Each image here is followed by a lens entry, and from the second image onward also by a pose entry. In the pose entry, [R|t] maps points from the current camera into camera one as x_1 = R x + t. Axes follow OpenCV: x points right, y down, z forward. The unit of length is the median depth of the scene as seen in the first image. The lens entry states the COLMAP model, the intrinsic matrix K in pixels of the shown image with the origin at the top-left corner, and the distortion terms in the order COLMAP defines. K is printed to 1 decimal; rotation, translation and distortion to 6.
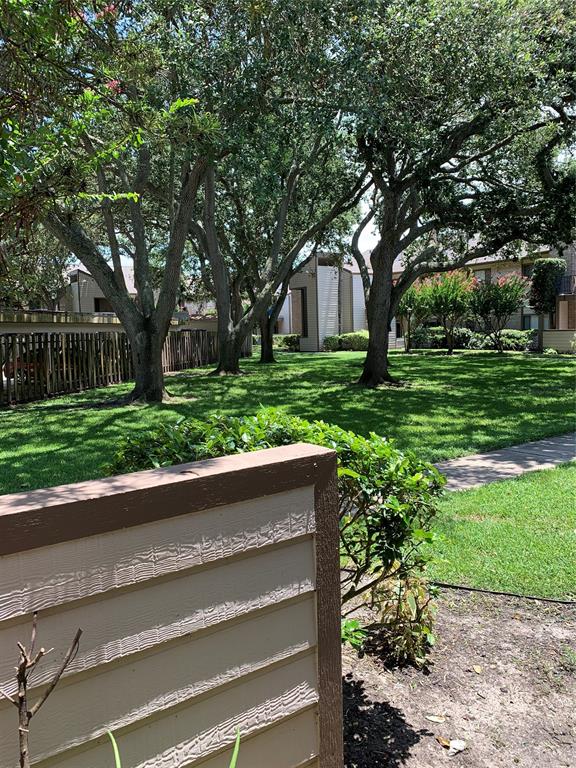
lens RADIAL K [[588.4, 0, 284.8], [0, 588.4, 390.4], [0, 0, 1]] dist [0.027668, -0.028748]
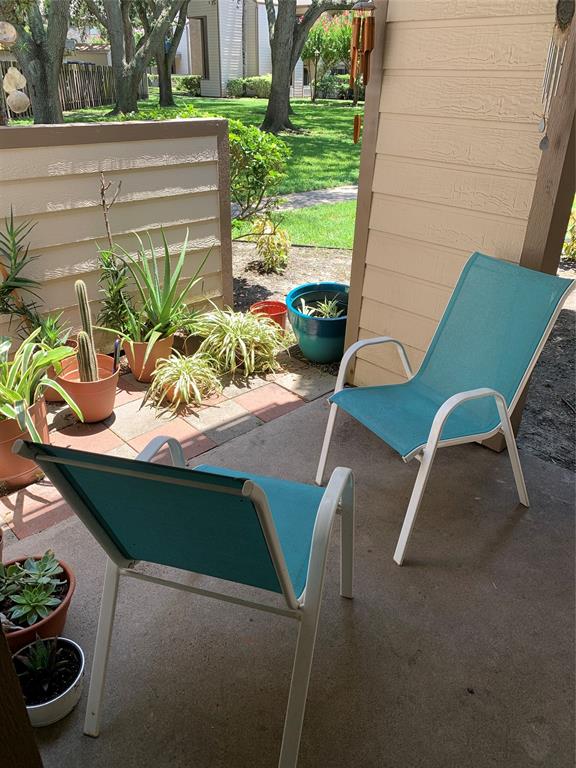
lens RADIAL K [[588.4, 0, 292.2], [0, 588.4, 378.4], [0, 0, 1]] dist [0.027668, -0.028748]
pose [[0.985550, -0.031170, 0.166492, -0.003912], [-0.031595, 0.931843, 0.361484, 0.012653], [-0.166412, -0.361521, 0.917393, -0.079630]]
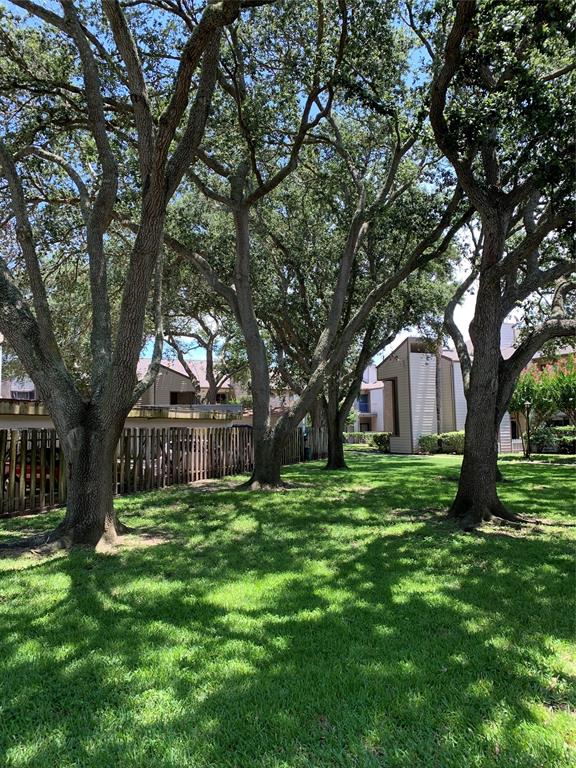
lens RADIAL K [[588.4, 0, 283.0], [0, 588.4, 385.2], [0, 0, 1]] dist [0.027668, -0.028748]
pose [[0.983480, -0.000930, -0.181013, 0.048374], [-0.030208, 0.985121, -0.169188, -0.026123], [0.178477, 0.171861, 0.968819, 0.251051]]
